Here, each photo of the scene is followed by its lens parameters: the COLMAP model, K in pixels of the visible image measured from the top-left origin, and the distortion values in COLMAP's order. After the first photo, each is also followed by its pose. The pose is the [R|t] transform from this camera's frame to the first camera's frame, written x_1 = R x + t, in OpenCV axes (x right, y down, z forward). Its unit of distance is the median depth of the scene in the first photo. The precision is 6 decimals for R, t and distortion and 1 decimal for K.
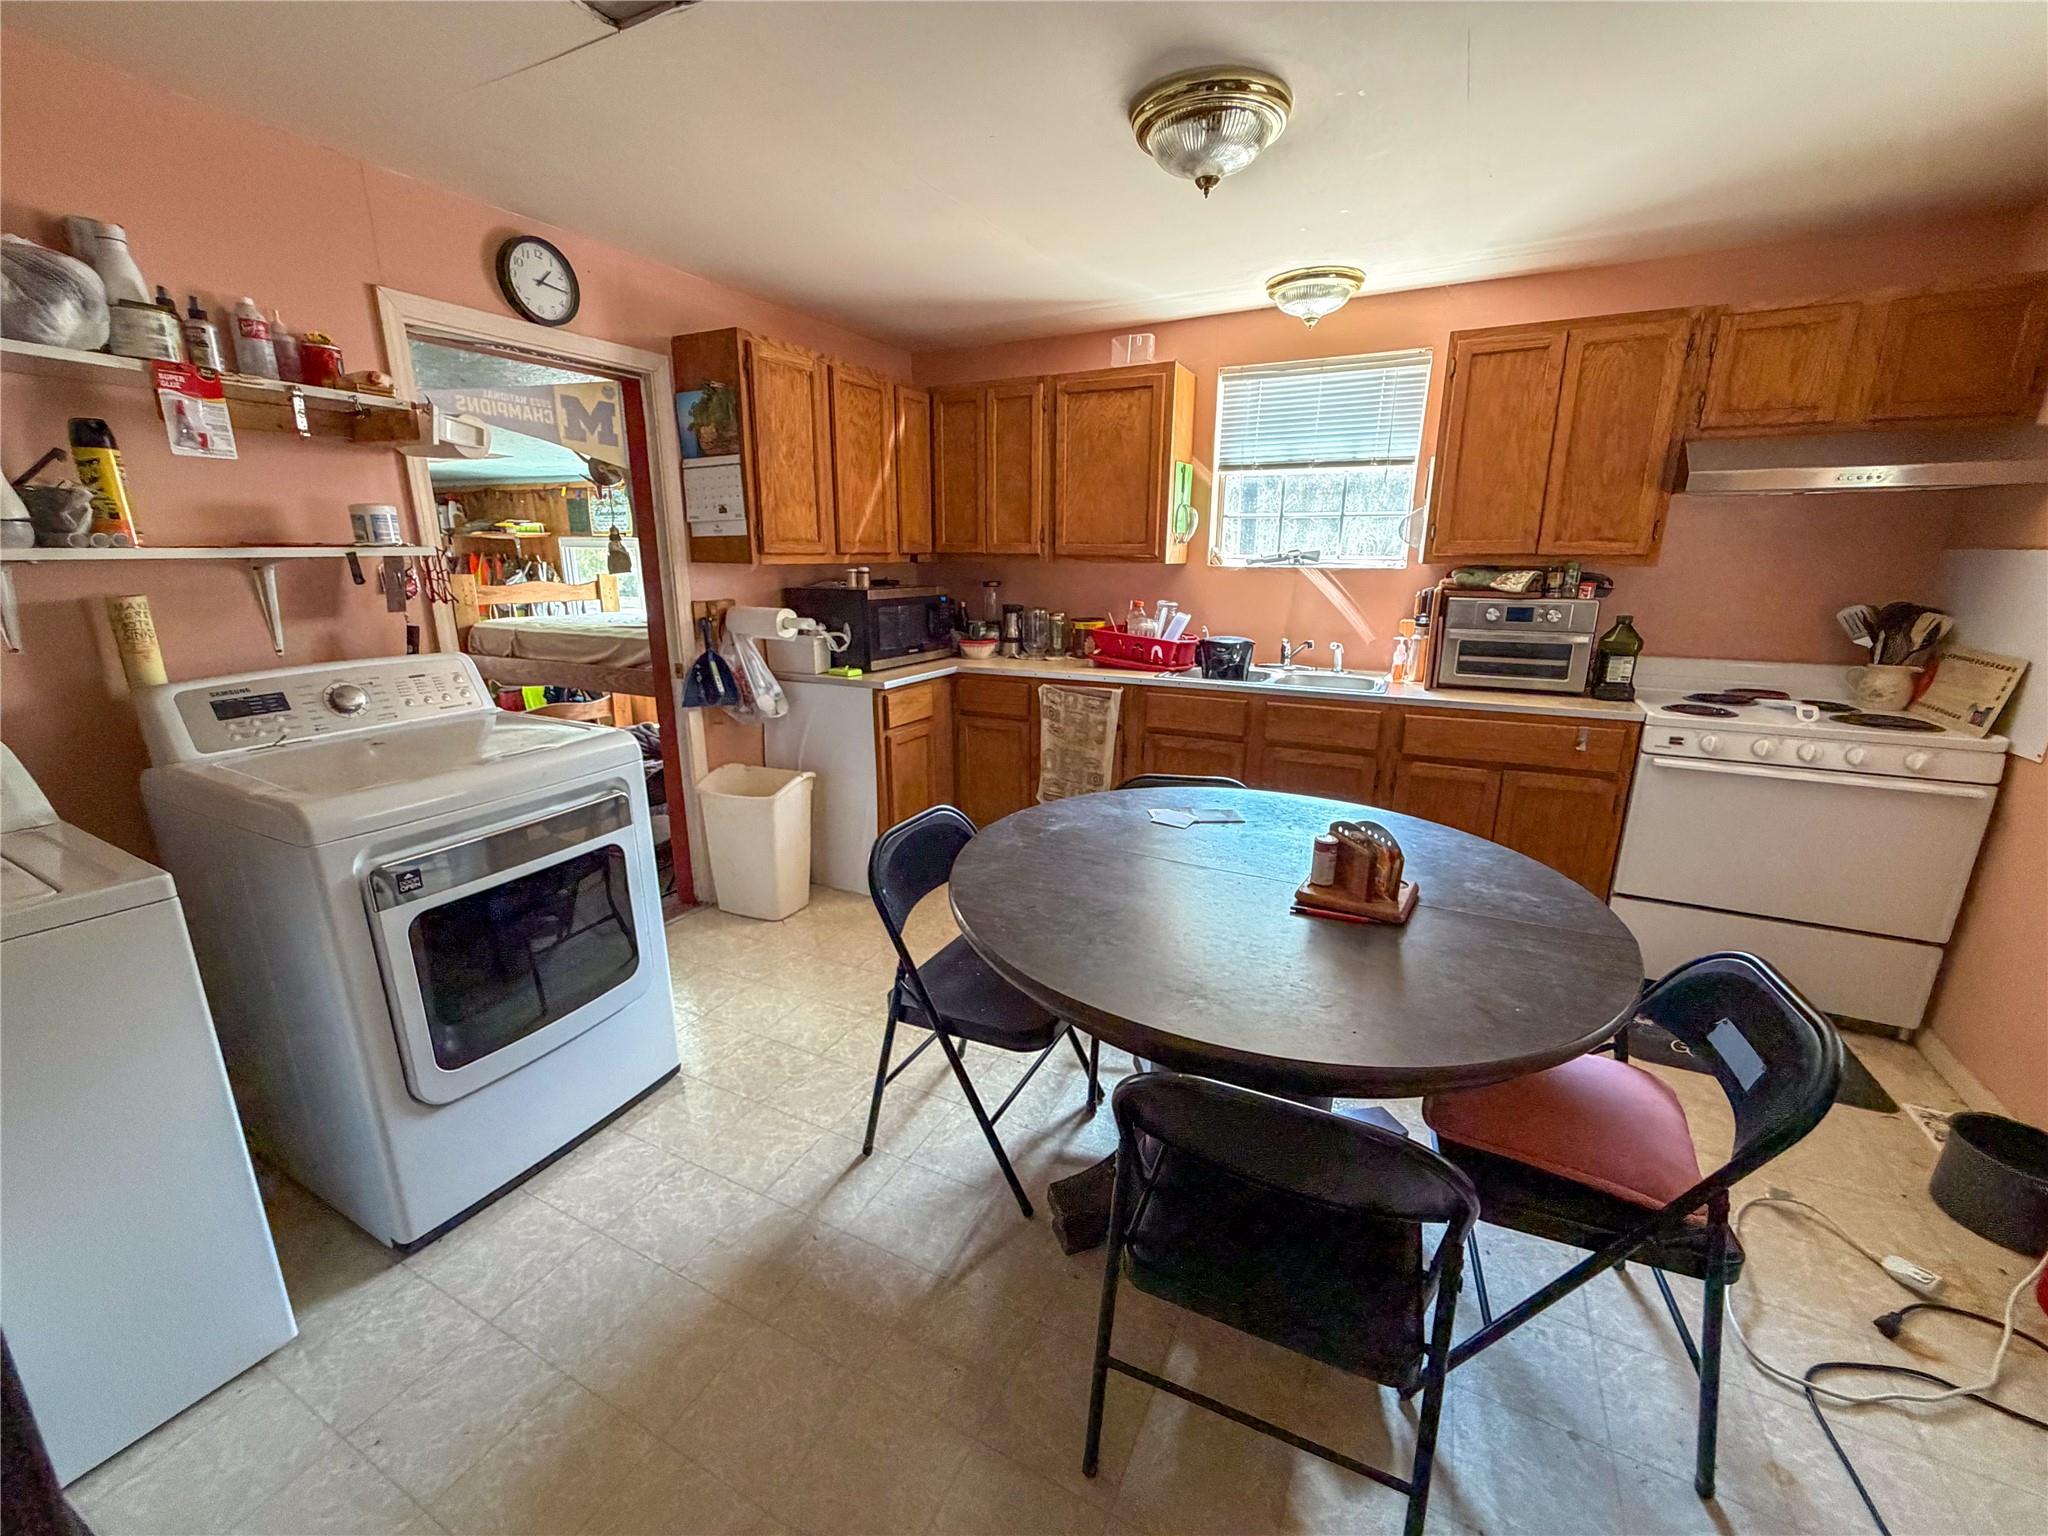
lens RADIAL K [[811.2, 0, 1018.9], [0, 811.2, 768.1], [0, 0, 1]] dist [-0.003367, -0.000542]
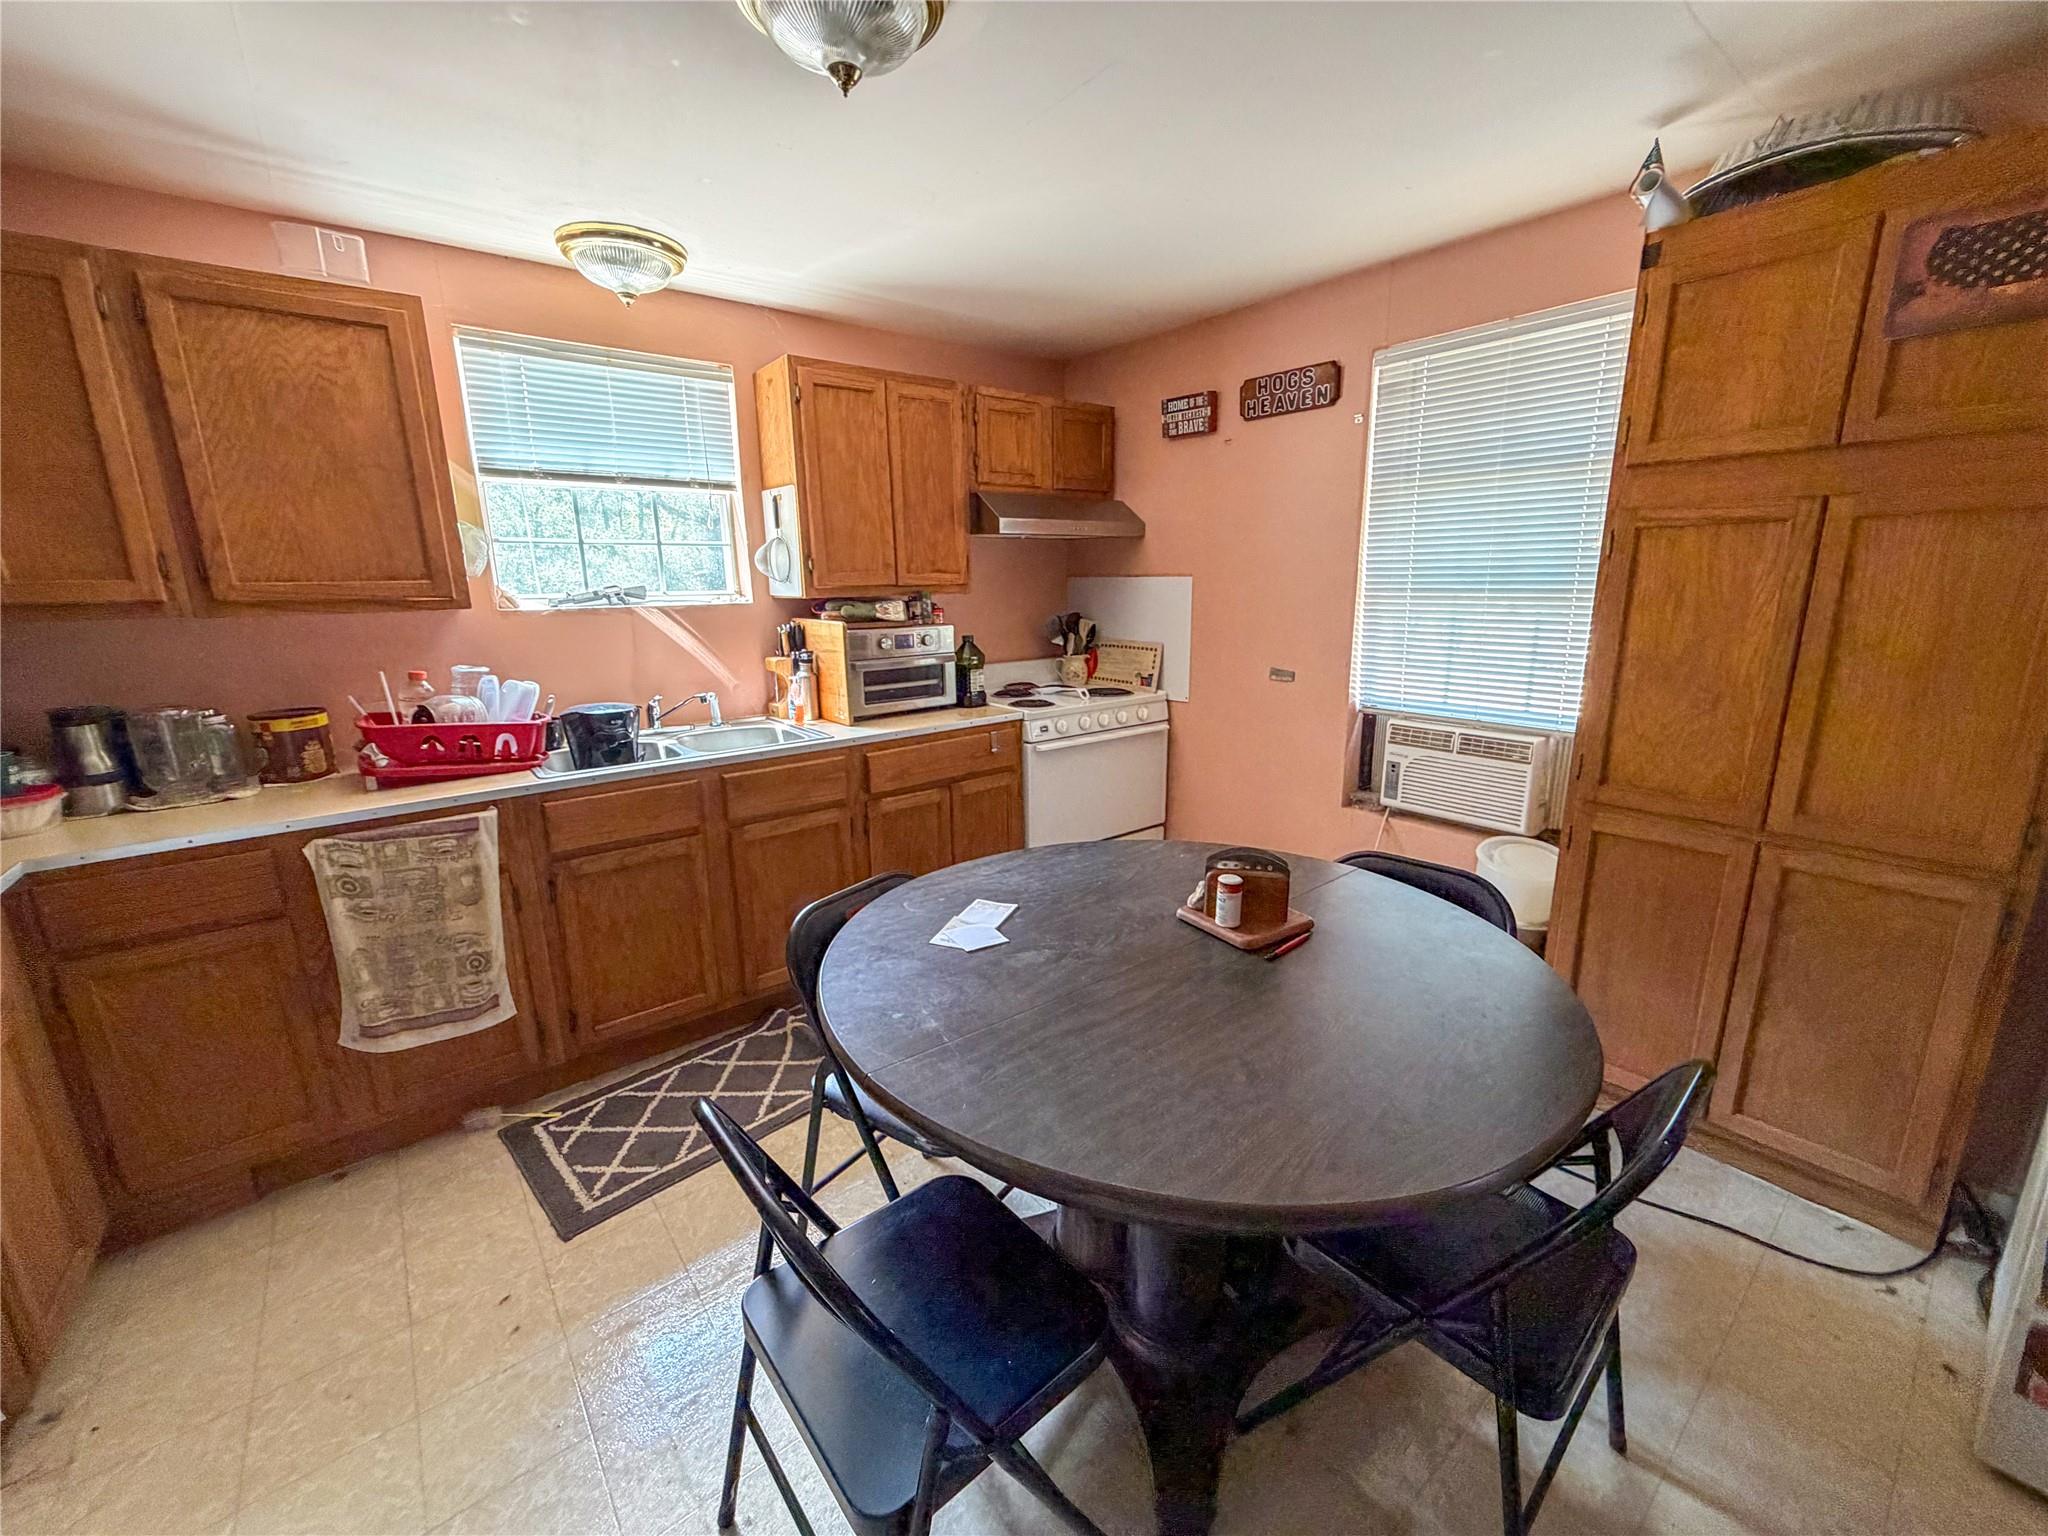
lens RADIAL K [[811.2, 0, 1019.2], [0, 811.2, 768.6], [0, 0, 1]] dist [-0.003367, -0.000542]
pose [[0.408629, -0.215596, 0.886871, -0.250596], [0.248907, 0.961192, 0.118979, -0.099691], [-0.878105, 0.172130, 0.446434, 0.353614]]
